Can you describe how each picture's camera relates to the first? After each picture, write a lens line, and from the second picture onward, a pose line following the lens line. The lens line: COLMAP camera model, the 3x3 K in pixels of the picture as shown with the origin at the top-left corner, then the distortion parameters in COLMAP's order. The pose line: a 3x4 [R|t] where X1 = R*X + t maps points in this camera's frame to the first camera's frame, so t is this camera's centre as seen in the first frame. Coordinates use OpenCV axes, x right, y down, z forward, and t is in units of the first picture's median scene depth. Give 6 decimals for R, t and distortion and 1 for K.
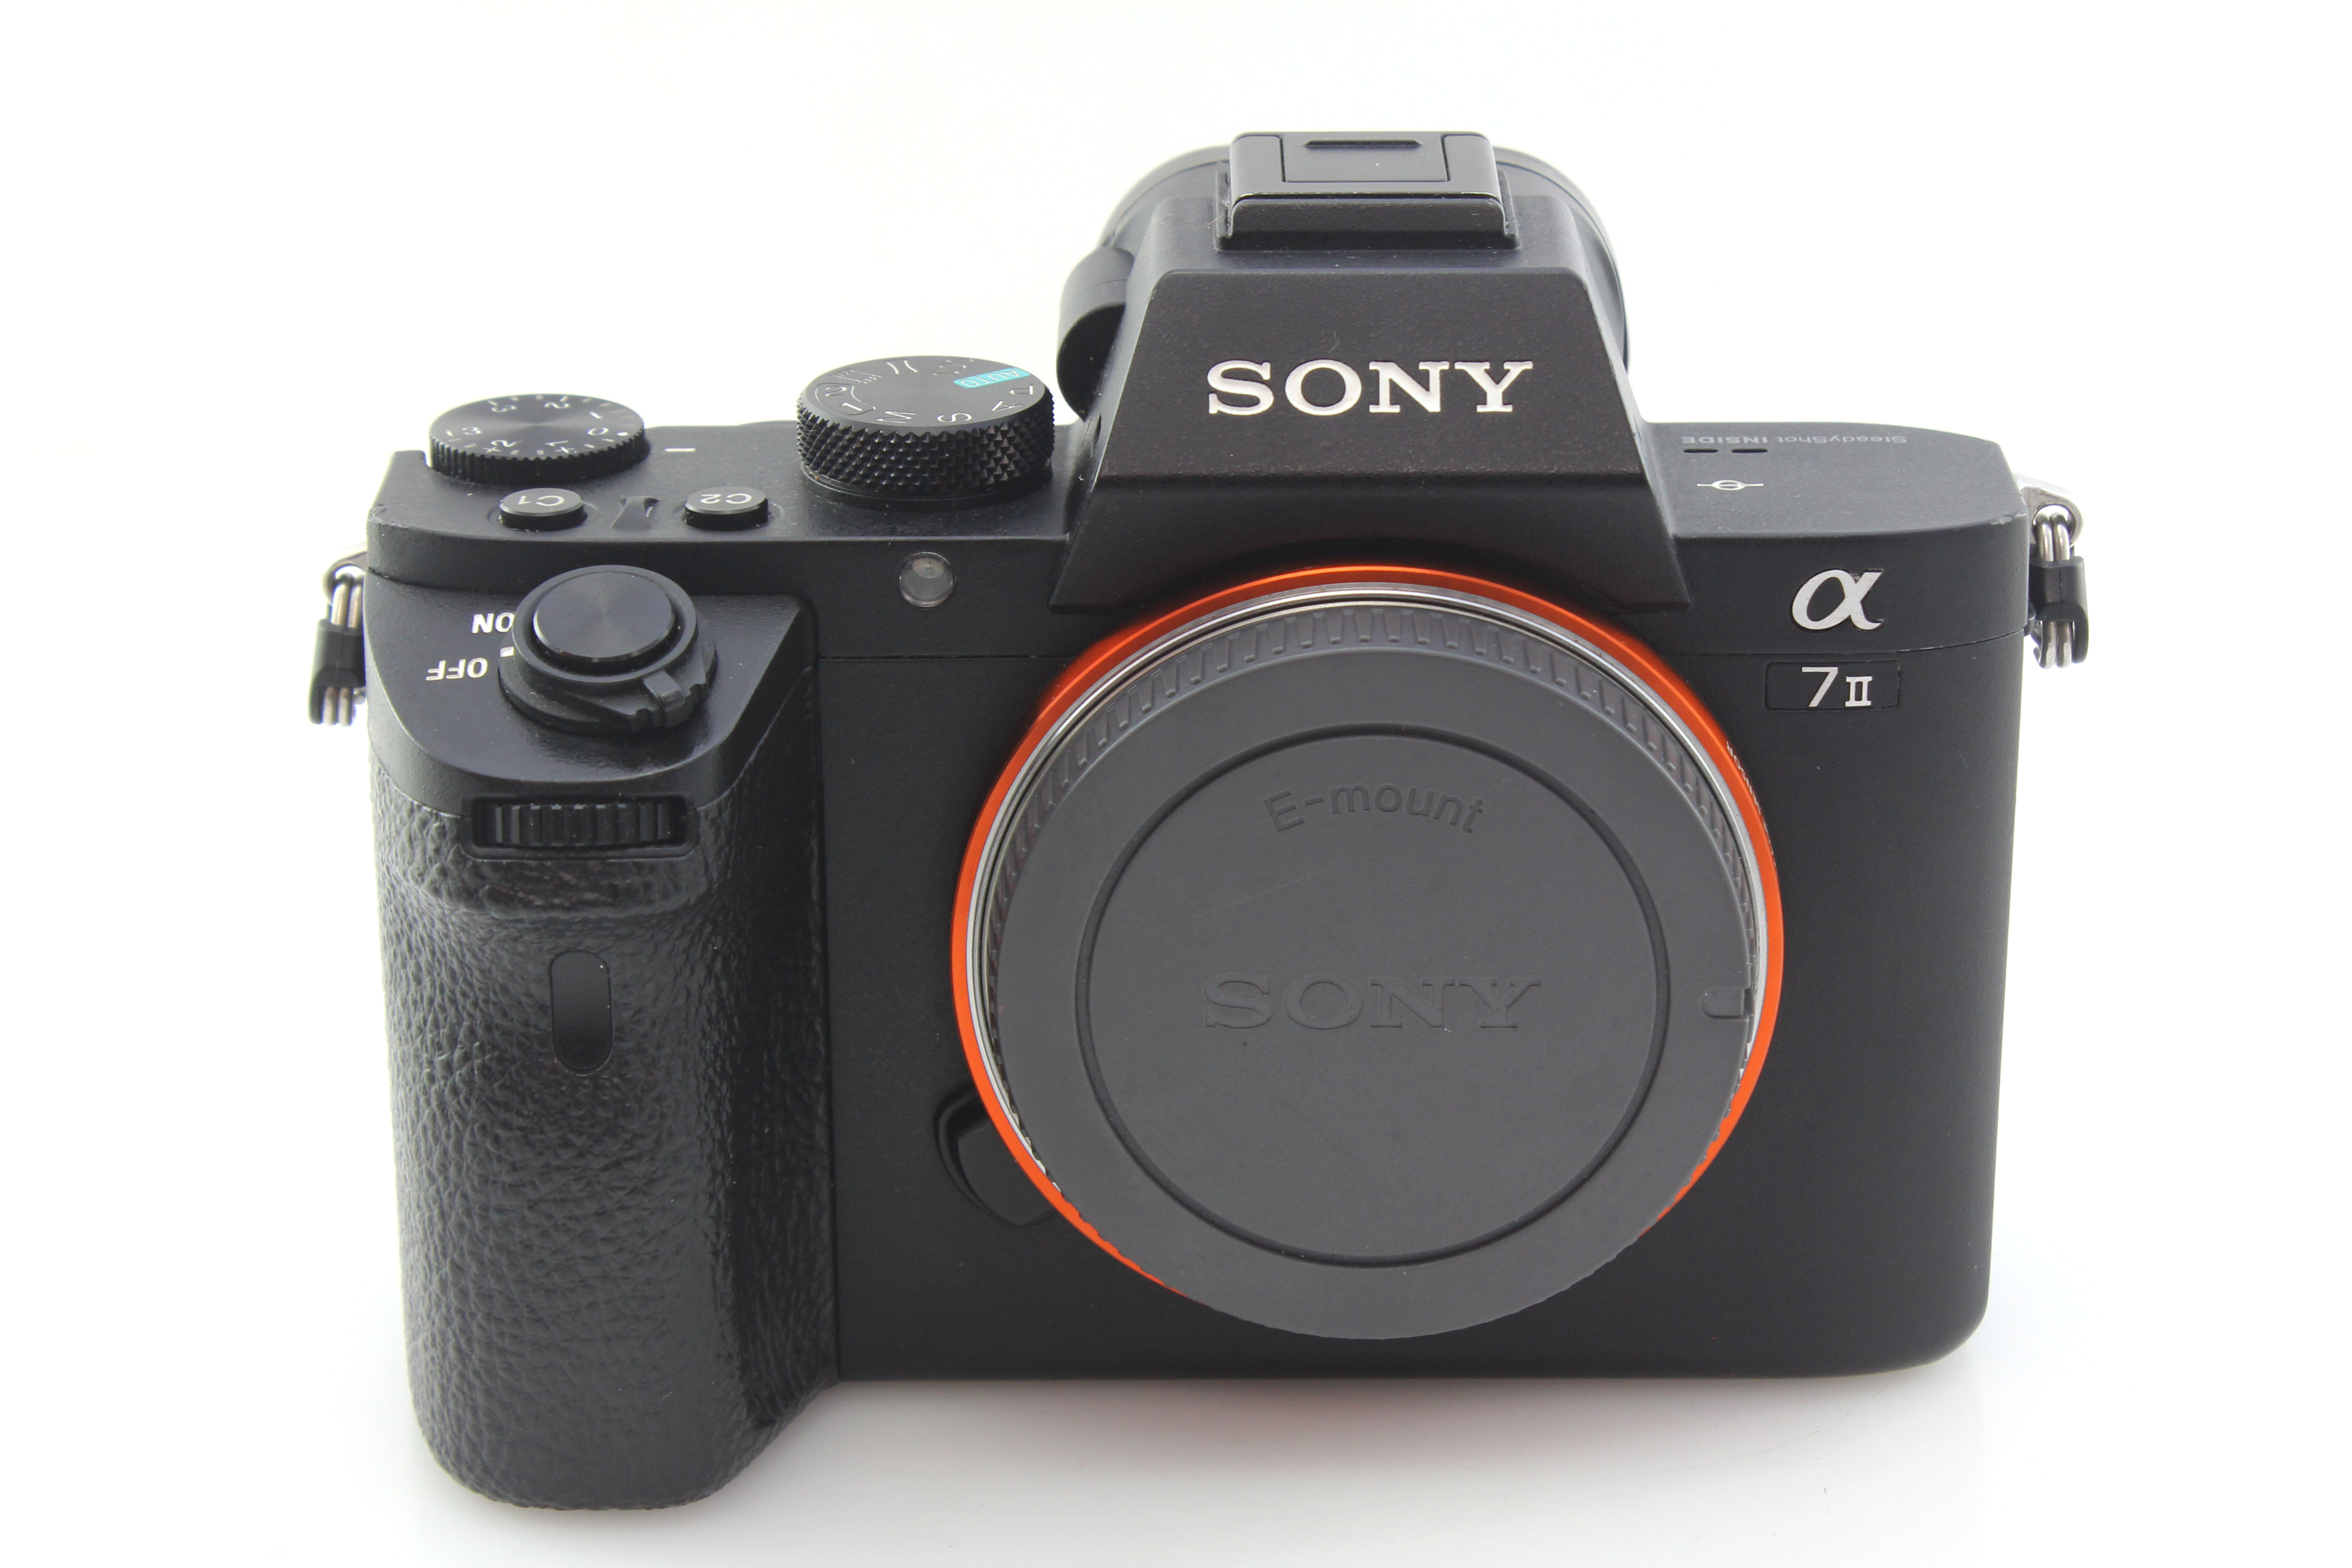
lens RADIAL K [[5427.9, 0, 1176.0], [0, 5427.9, 784.0], [0, 0, 1]] dist [-0.030890, 0.019292]
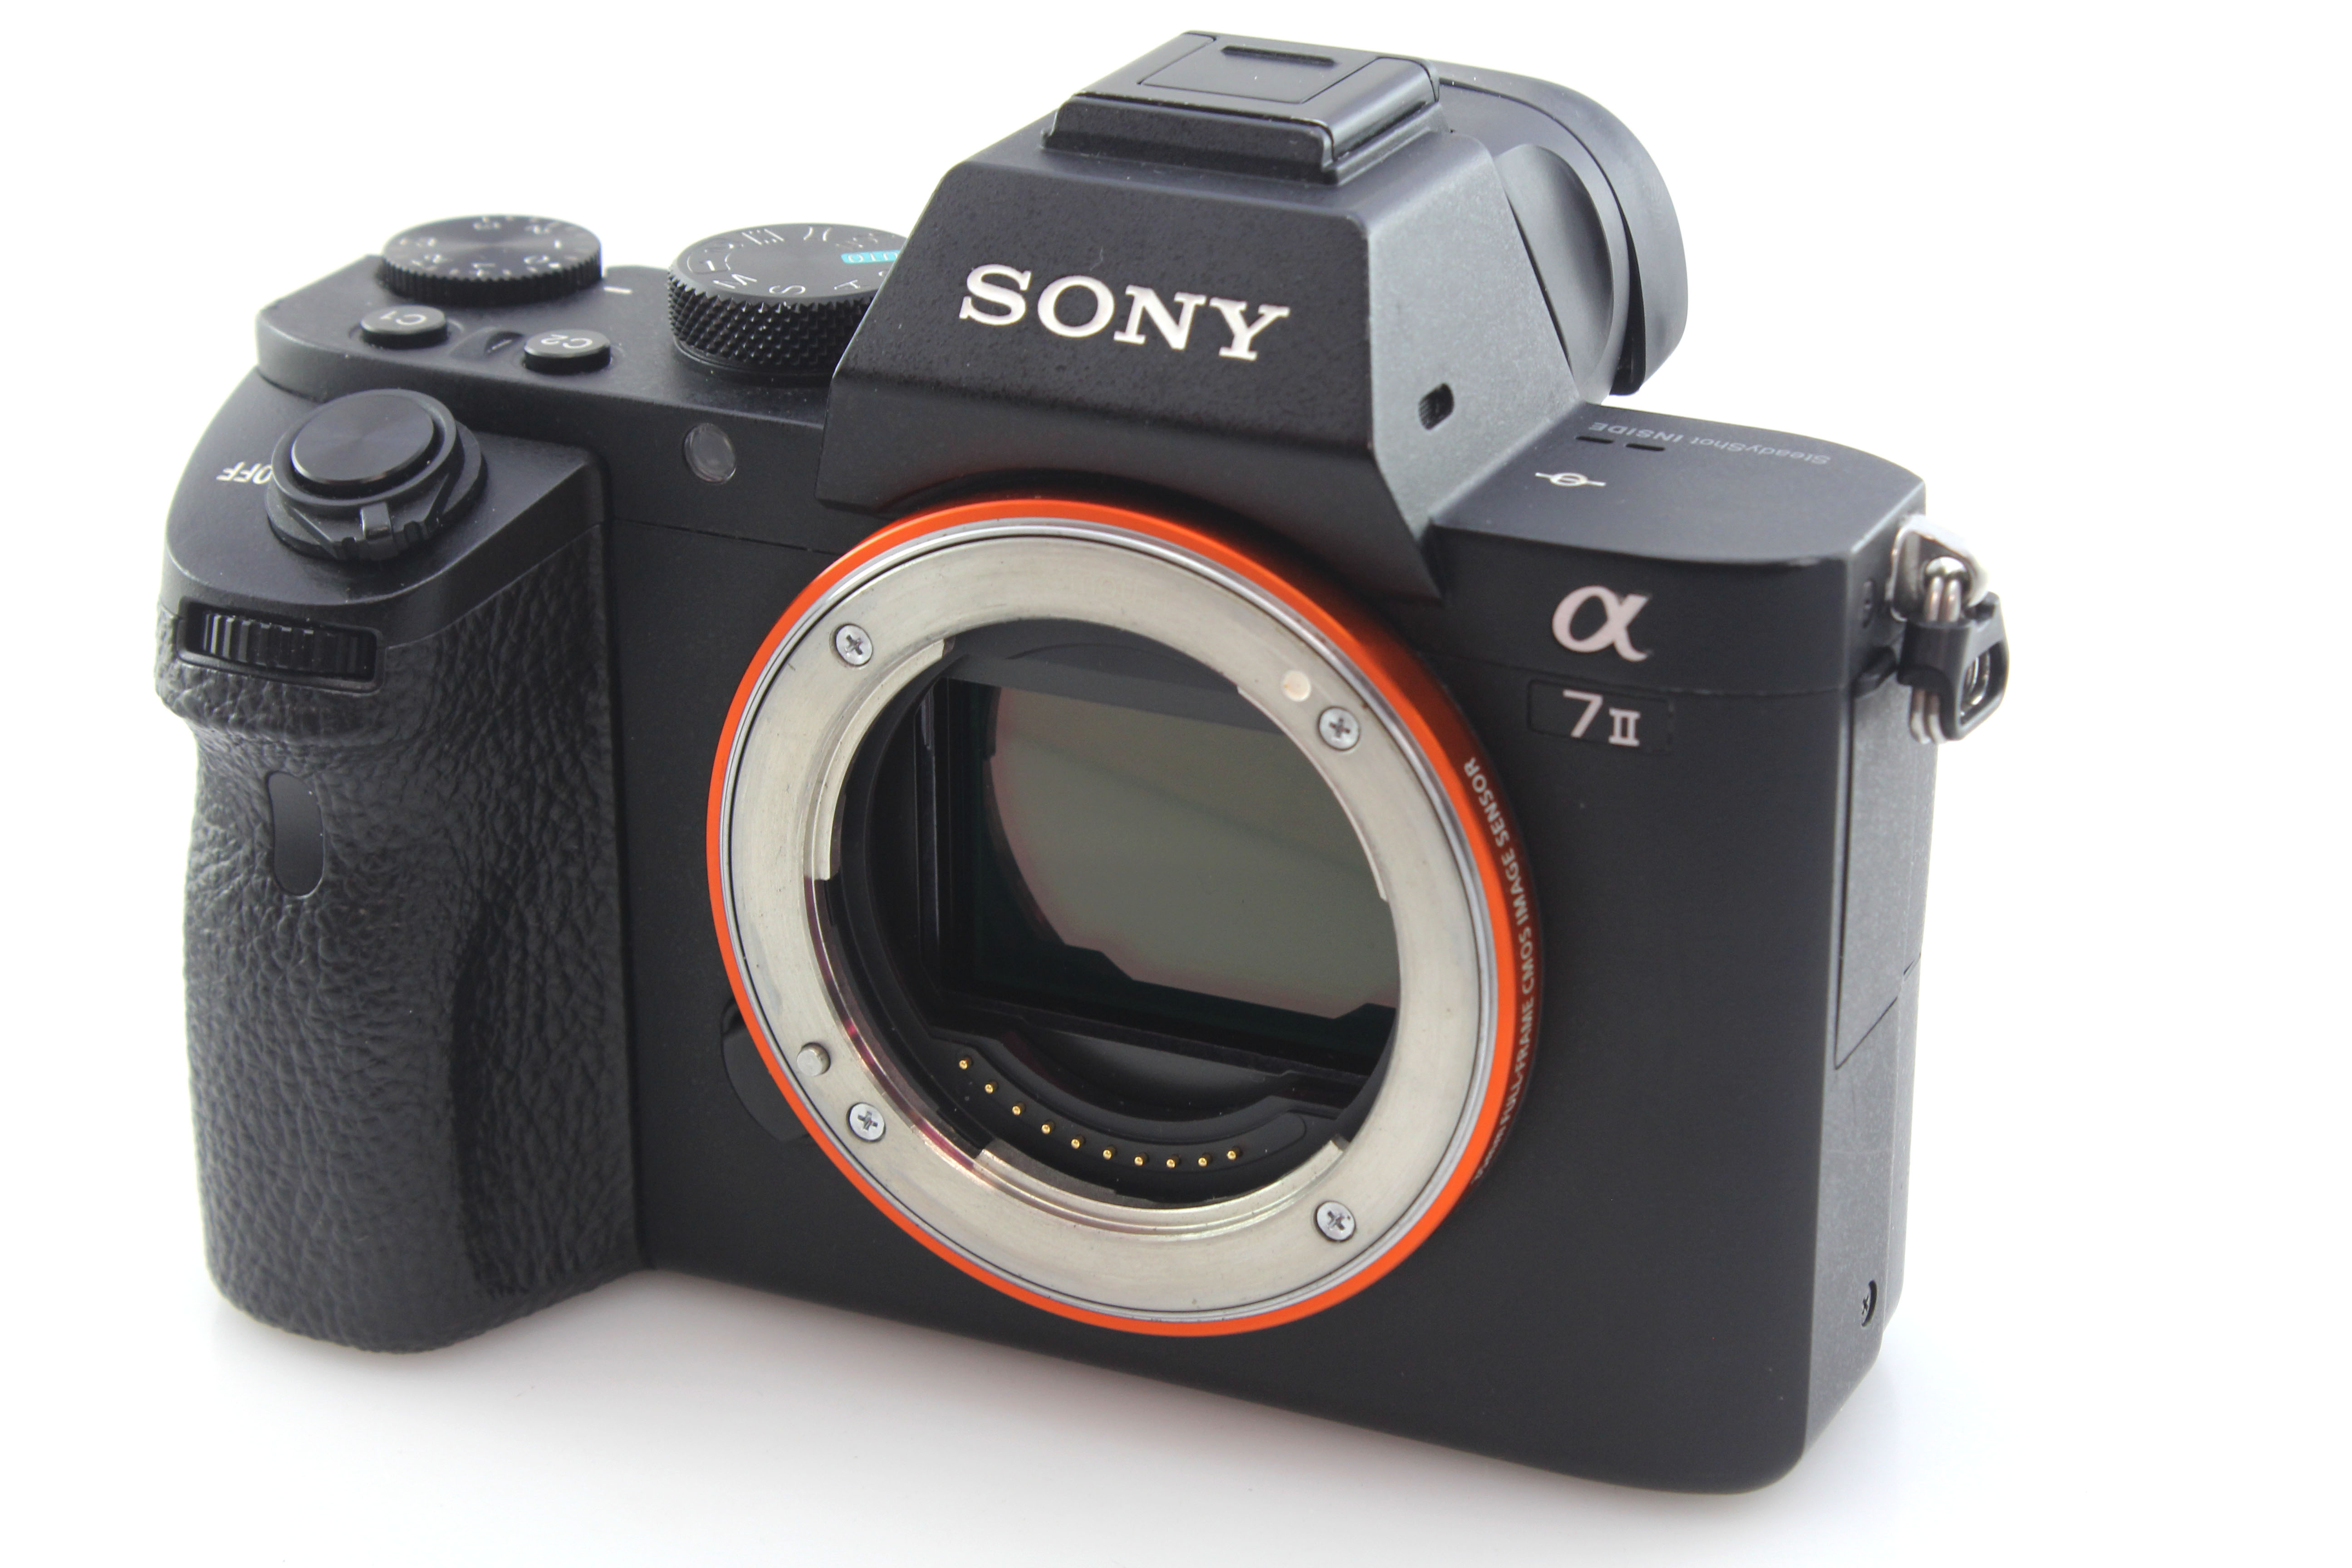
lens RADIAL K [[5427.9, 0, 1176.0], [0, 5427.9, 784.0], [0, 0, 1]] dist [-0.030890, 0.019292]
pose [[0.910000, 0.165897, -0.379971, 0.402376], [-0.156408, 0.986106, 0.055952, -0.046603], [0.383974, 0.008515, 0.923305, 0.151842]]
